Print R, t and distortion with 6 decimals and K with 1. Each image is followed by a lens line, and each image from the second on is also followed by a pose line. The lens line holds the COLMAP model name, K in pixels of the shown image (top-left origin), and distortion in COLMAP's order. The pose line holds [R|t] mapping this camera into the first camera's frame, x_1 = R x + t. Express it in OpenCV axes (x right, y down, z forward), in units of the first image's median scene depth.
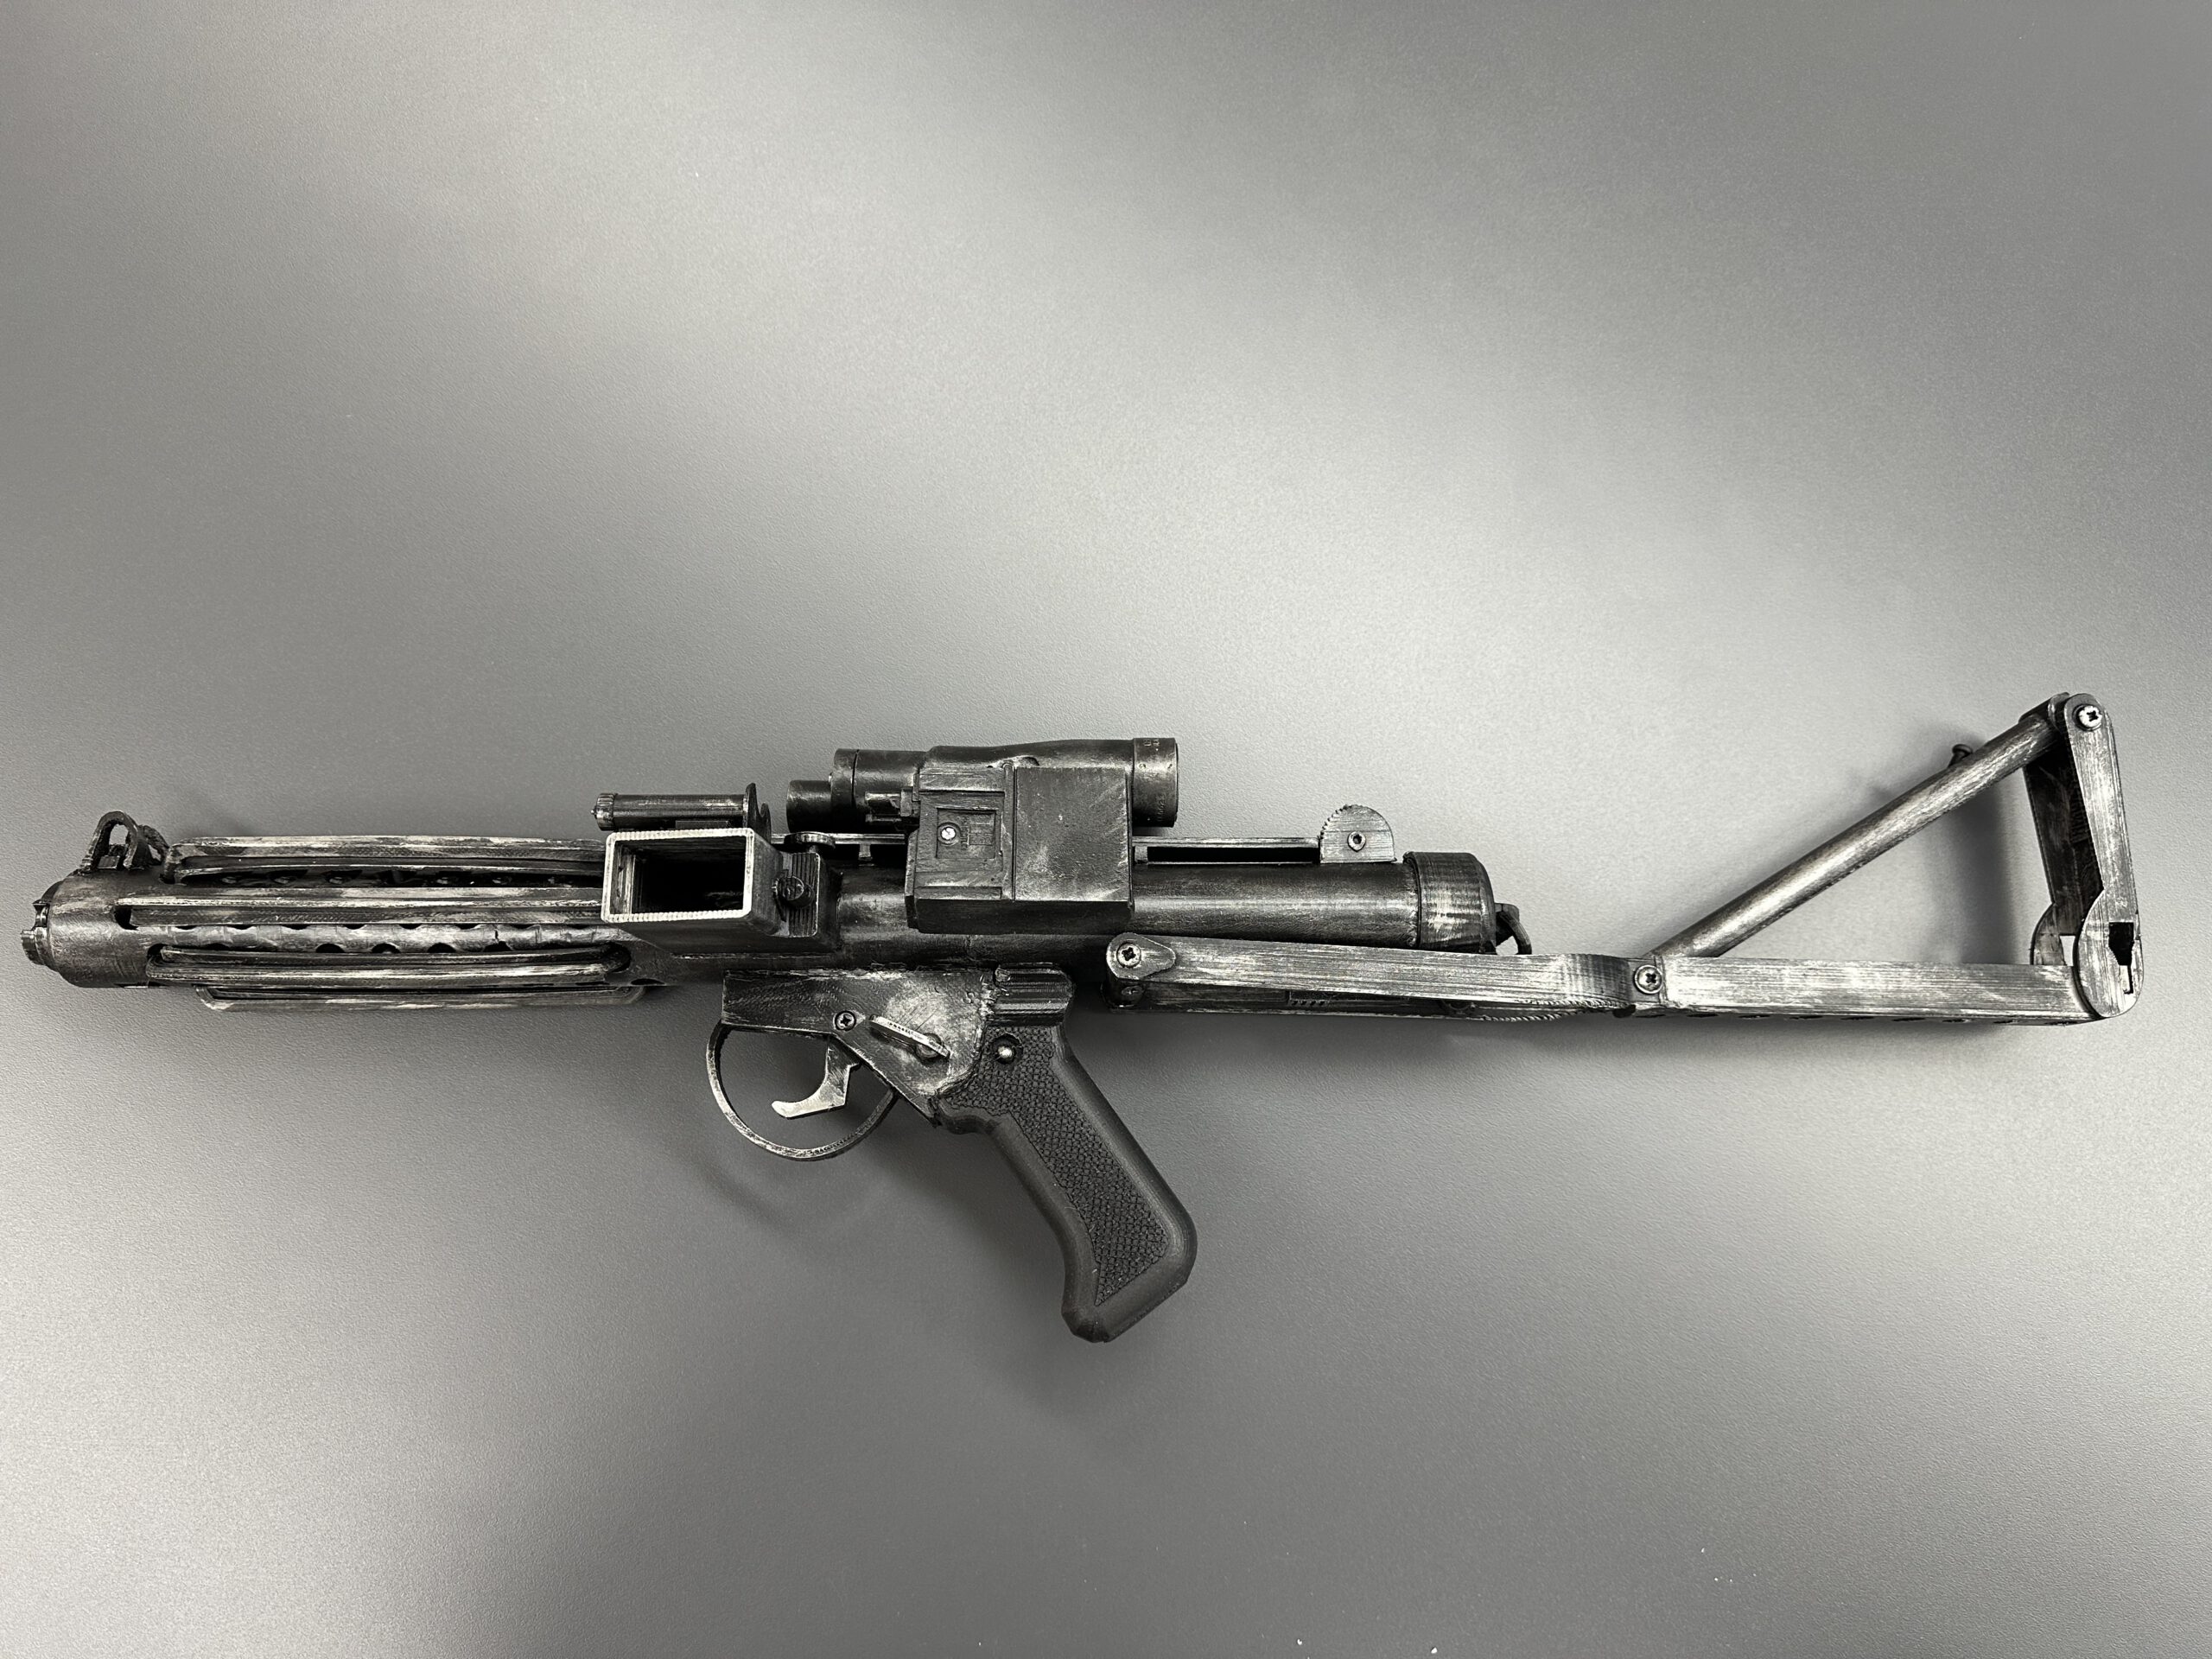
lens RADIAL K [[1725.3, 0, 1106.0], [0, 1725.3, 829.5], [0, 0, 1]] dist [-0.000251, -0.079489]
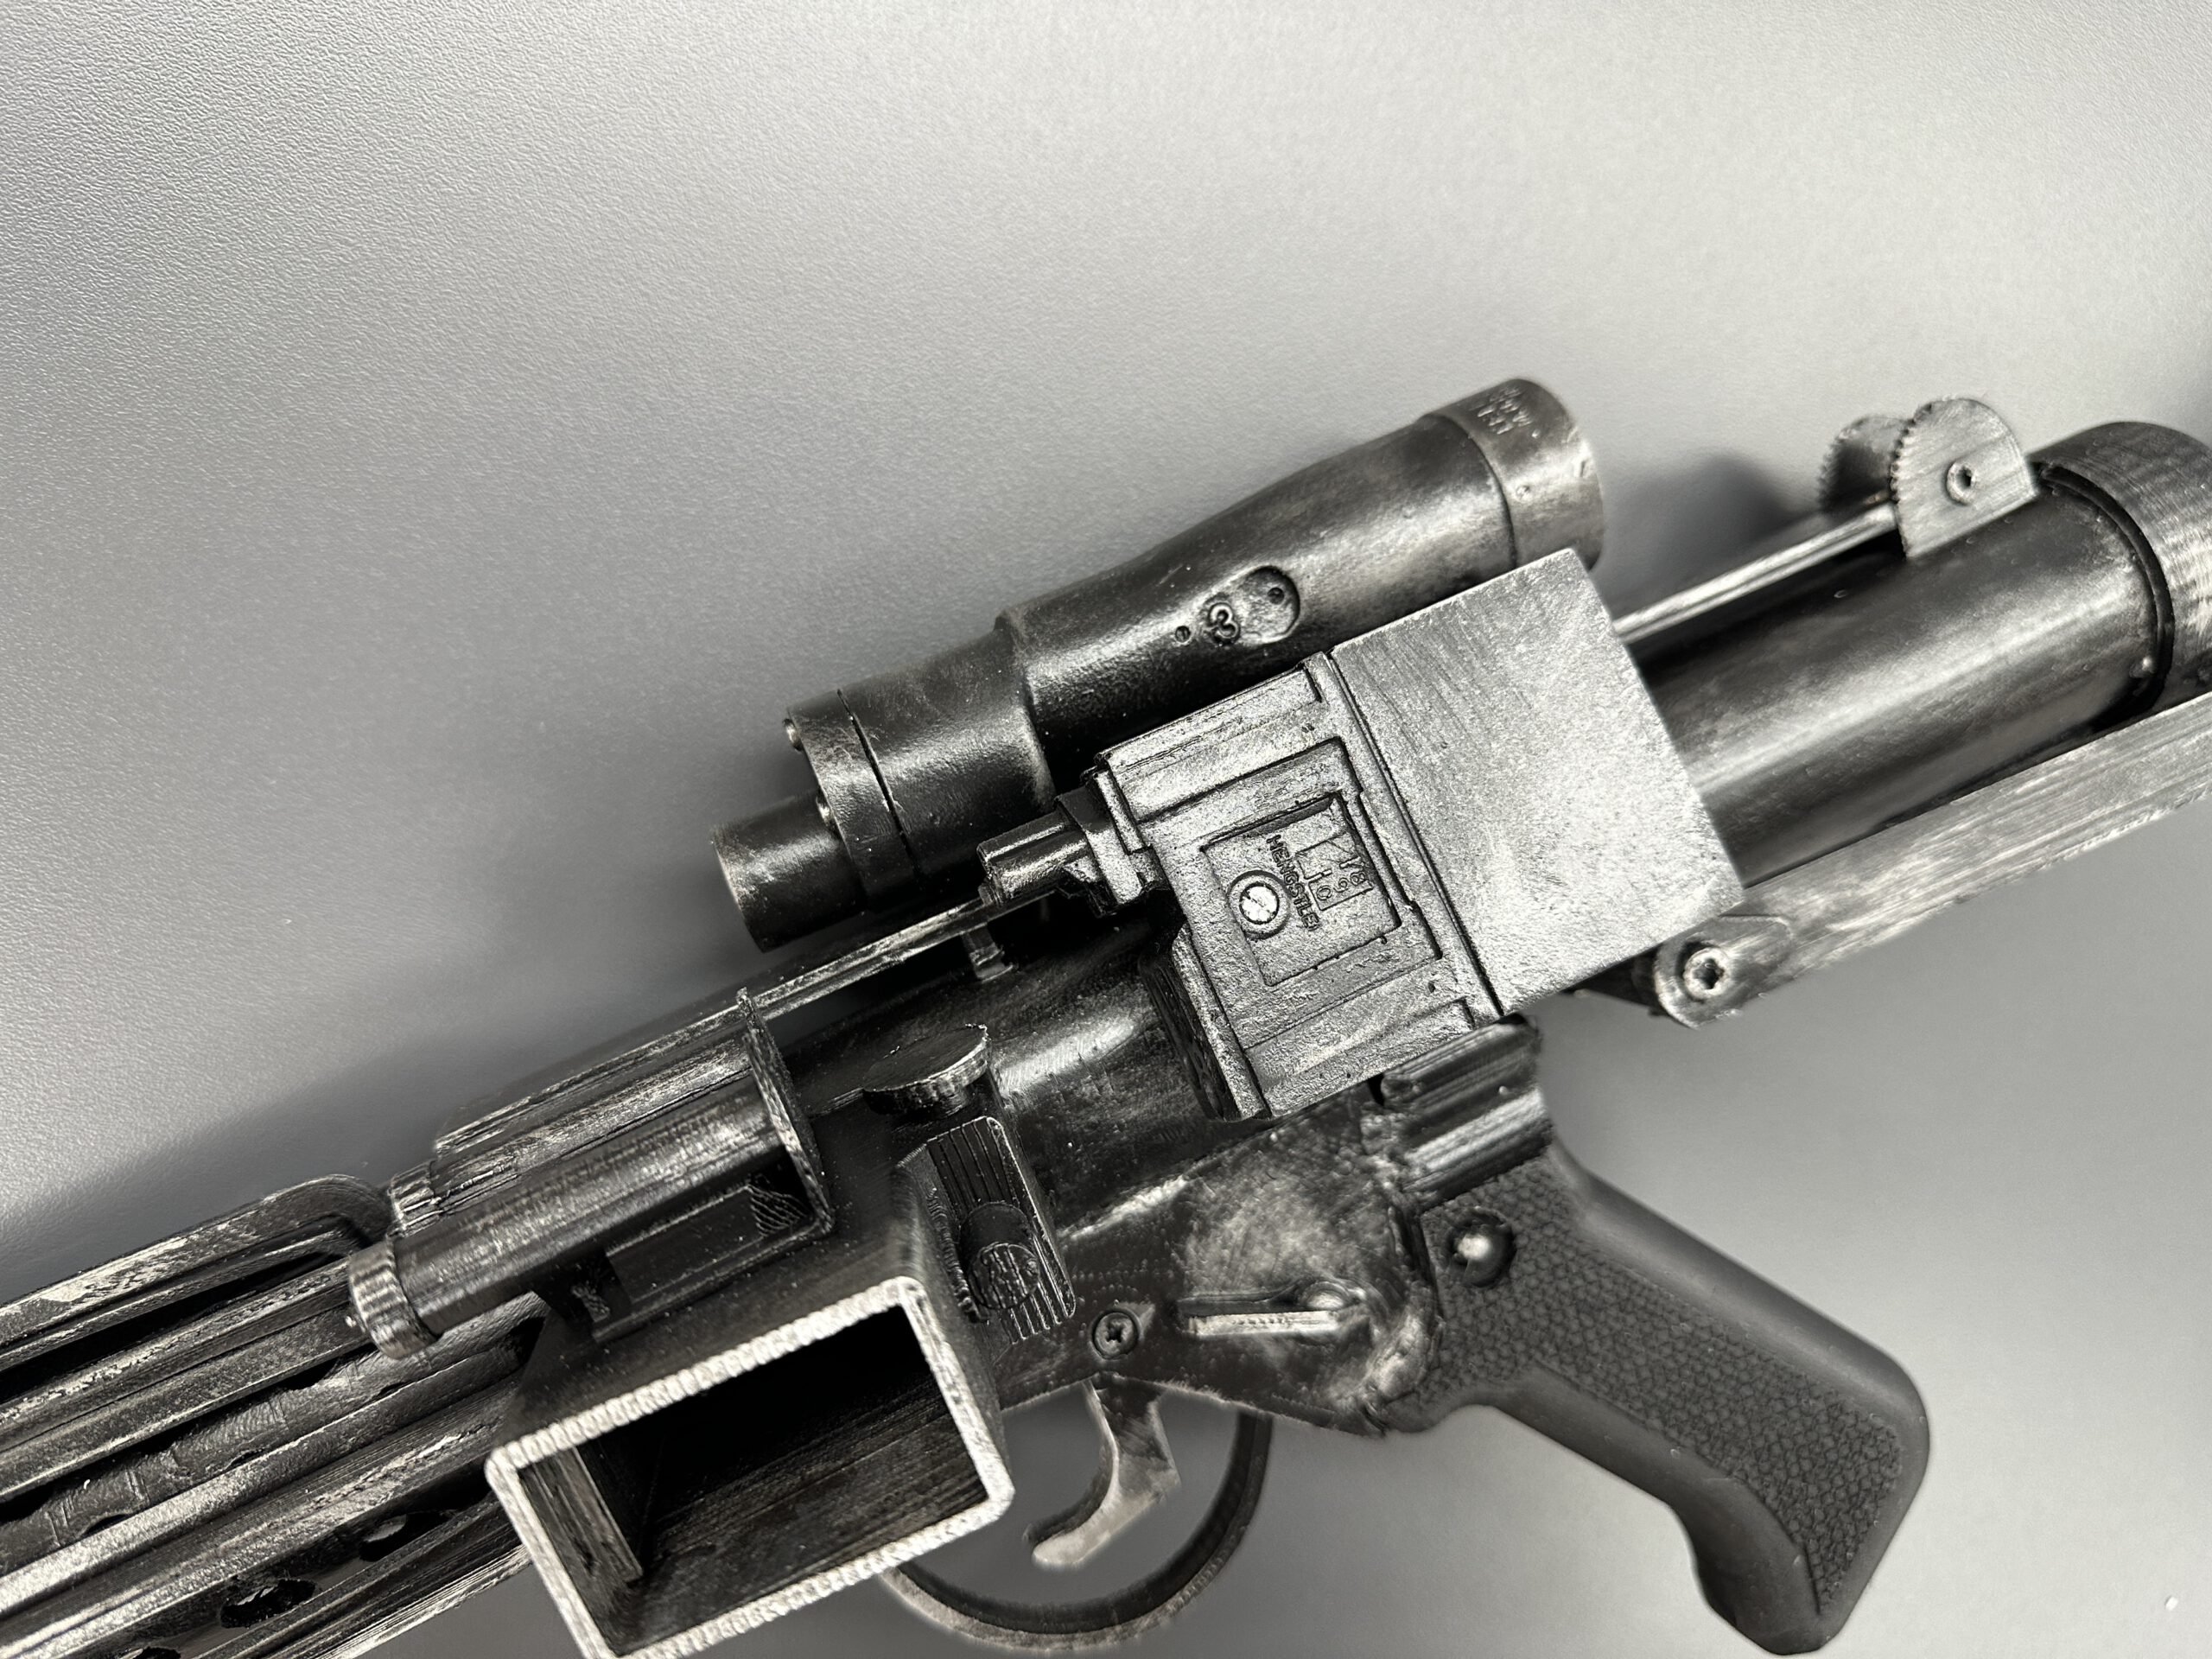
lens RADIAL K [[1725.3, 0, 1106.0], [0, 1725.3, 829.5], [0, 0, 1]] dist [-0.000251, -0.079489]
pose [[0.908836, -0.383737, 0.163597, -0.176386], [0.283626, 0.856003, 0.432220, -0.182451], [-0.305898, -0.346417, 0.886804, 0.671695]]
